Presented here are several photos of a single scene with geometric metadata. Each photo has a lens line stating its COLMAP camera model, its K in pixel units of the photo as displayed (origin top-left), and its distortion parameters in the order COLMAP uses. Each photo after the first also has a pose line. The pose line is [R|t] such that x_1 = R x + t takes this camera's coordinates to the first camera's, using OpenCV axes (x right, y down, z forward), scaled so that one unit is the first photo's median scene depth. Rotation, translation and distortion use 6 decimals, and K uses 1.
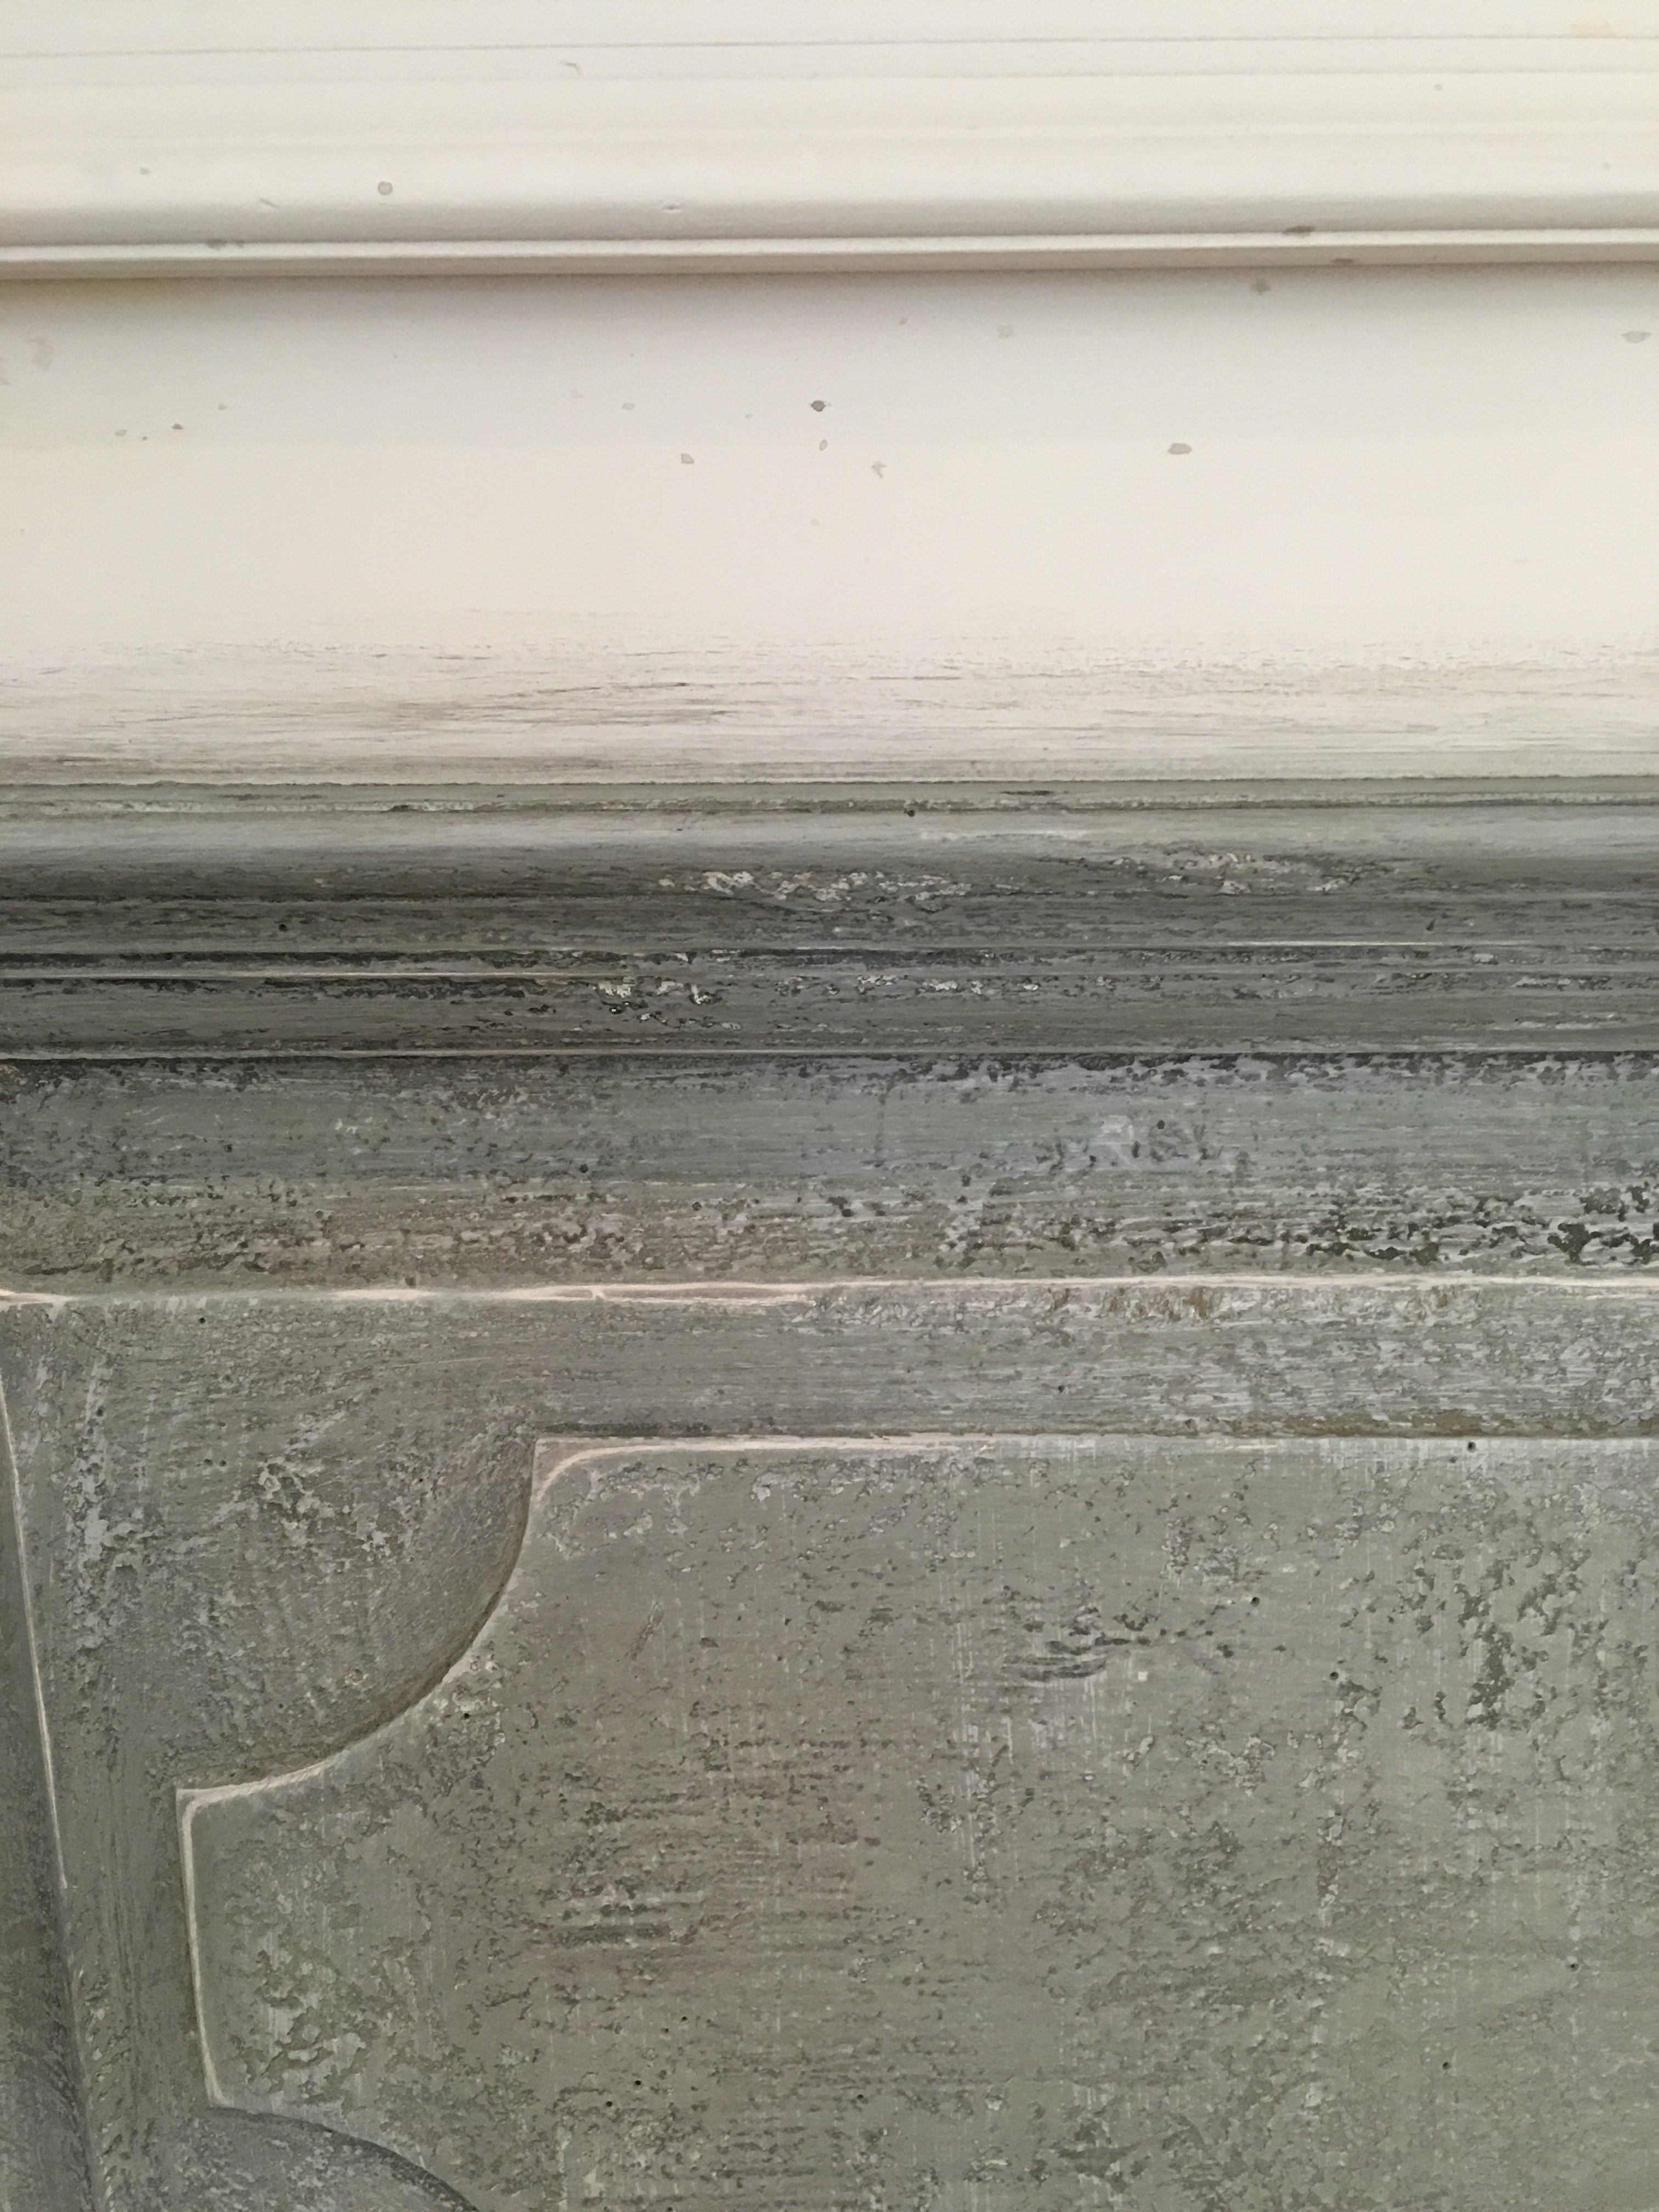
lens RADIAL K [[1929.5, 0, 847.1], [0, 1929.5, 1078.1], [0, 0, 1]] dist [0.080083, -0.115871]
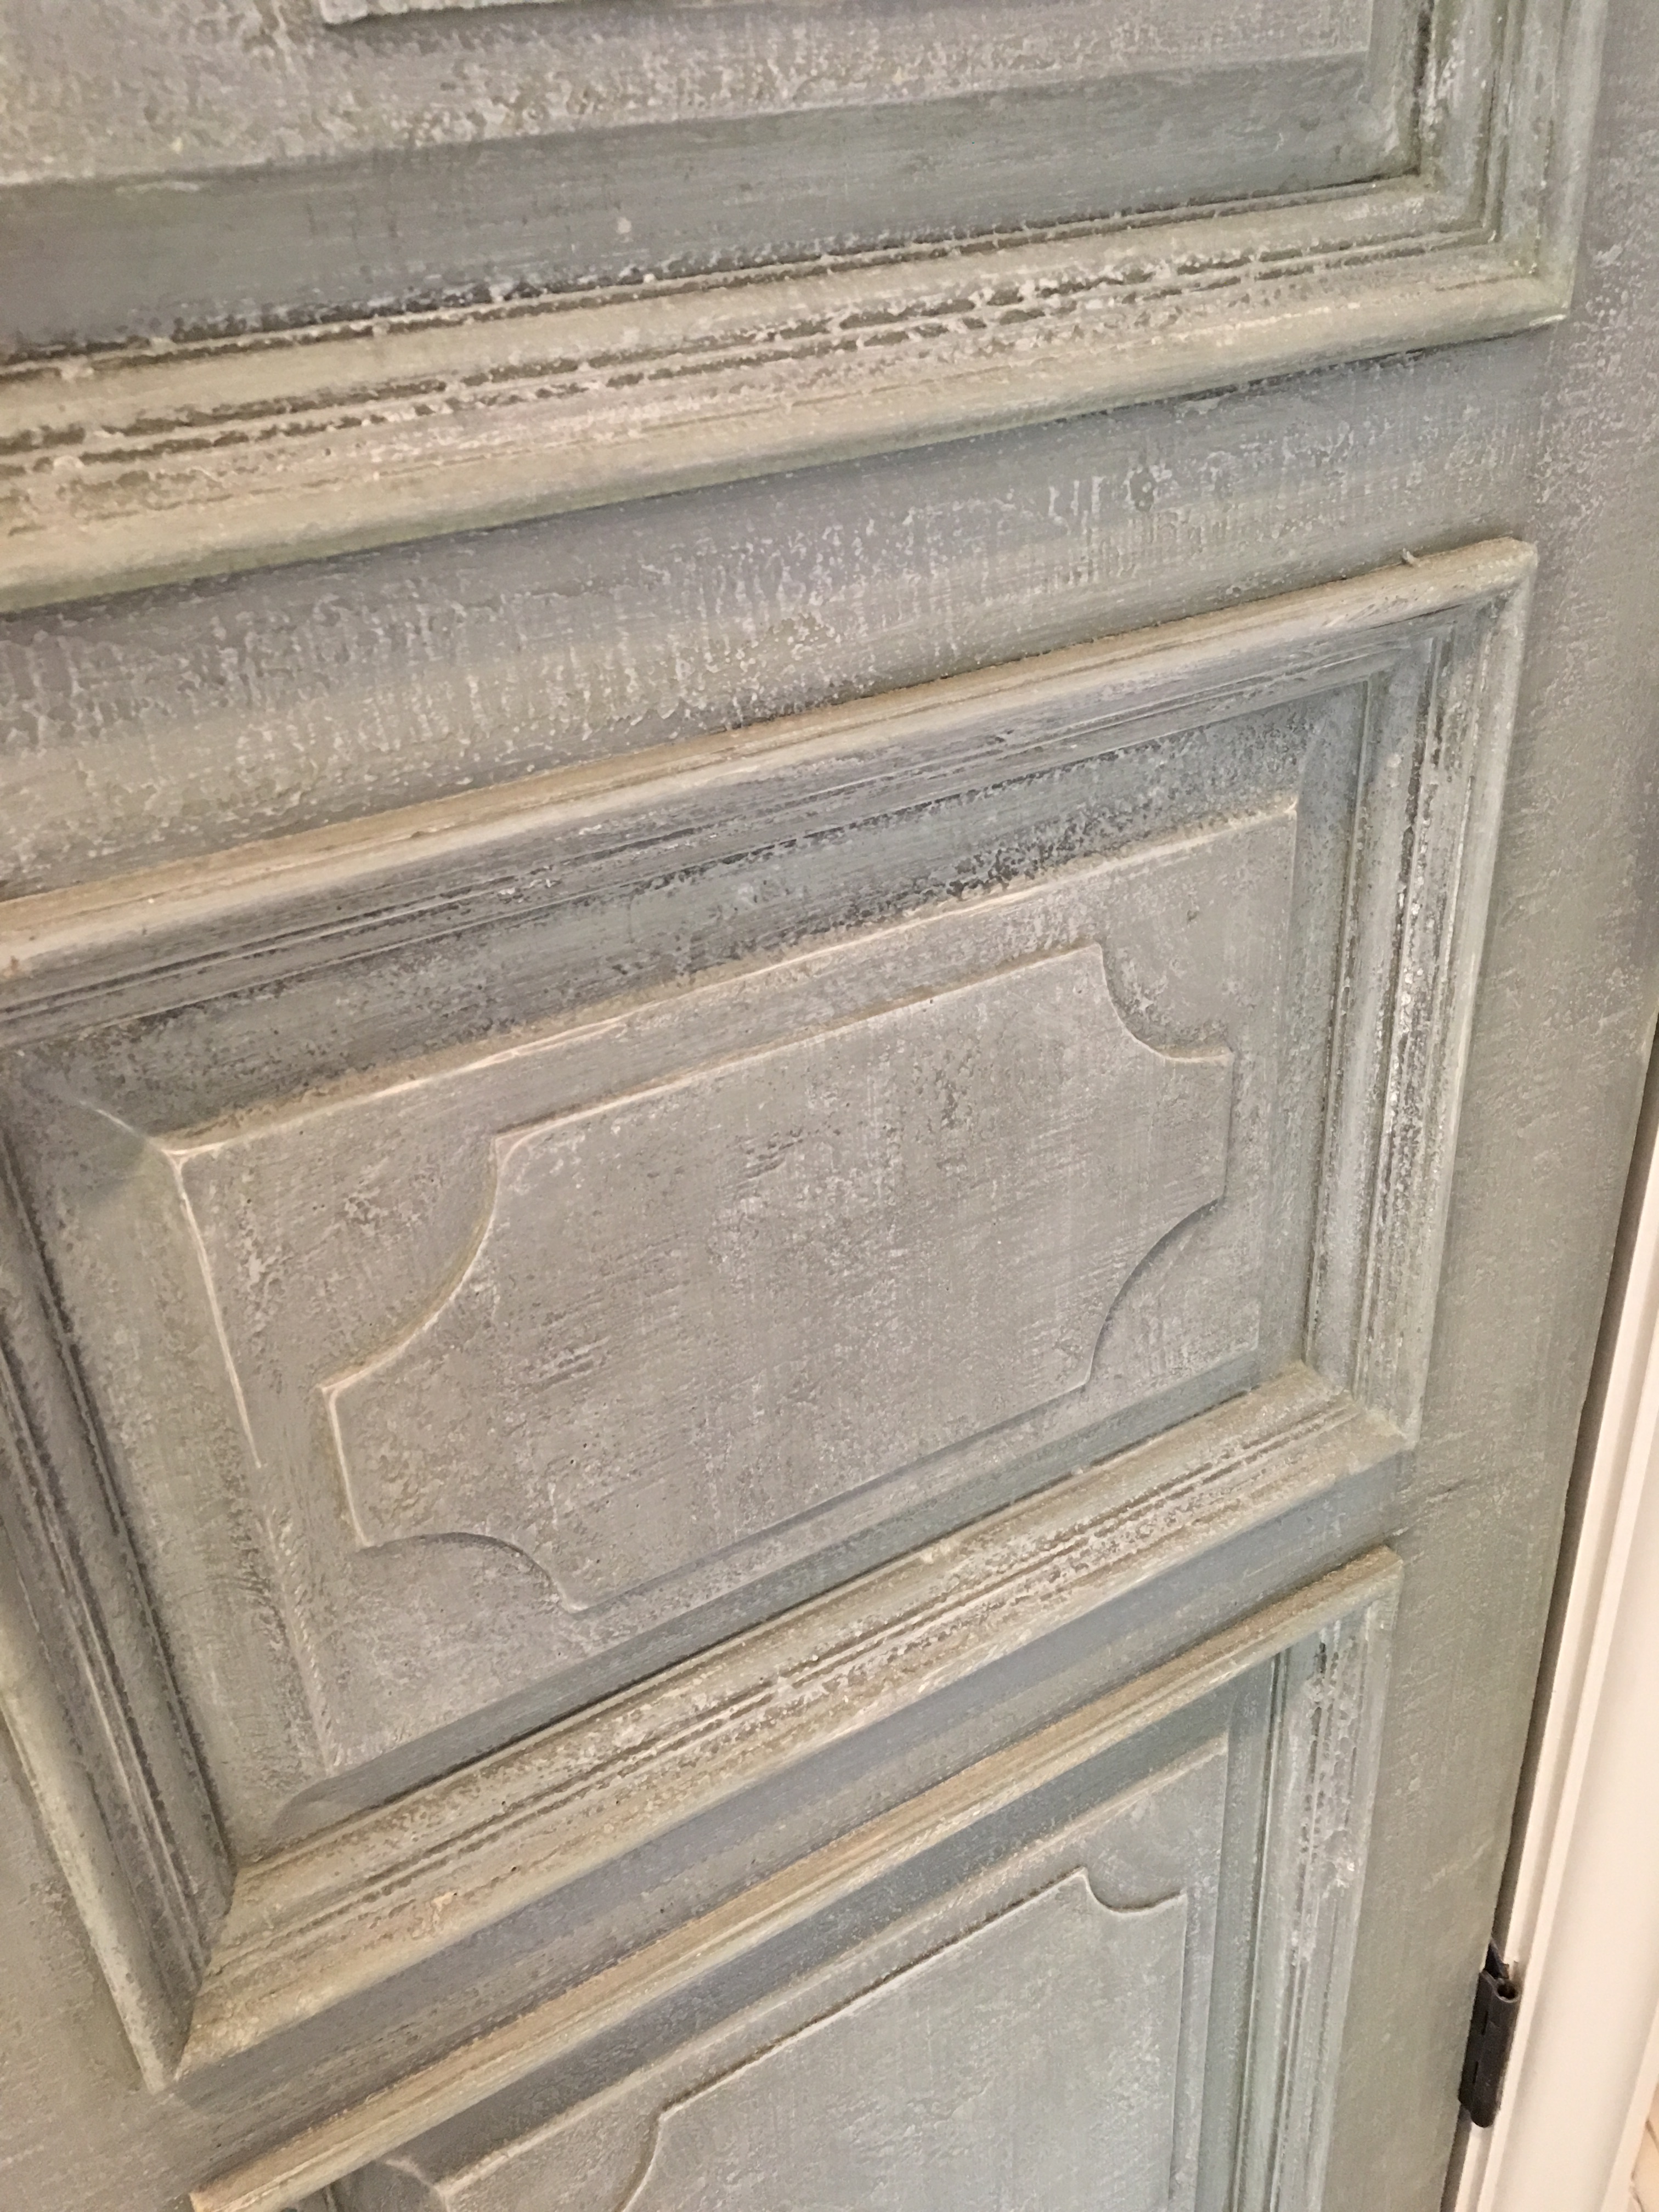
lens RADIAL K [[1929.5, 0, 847.1], [0, 1929.5, 1078.1], [0, 0, 1]] dist [0.080083, -0.115871]
pose [[0.854539, -0.288661, 0.431784, -0.633272], [0.165937, 0.939499, 0.299678, -0.346112], [-0.492166, -0.184438, 0.850738, -0.667059]]
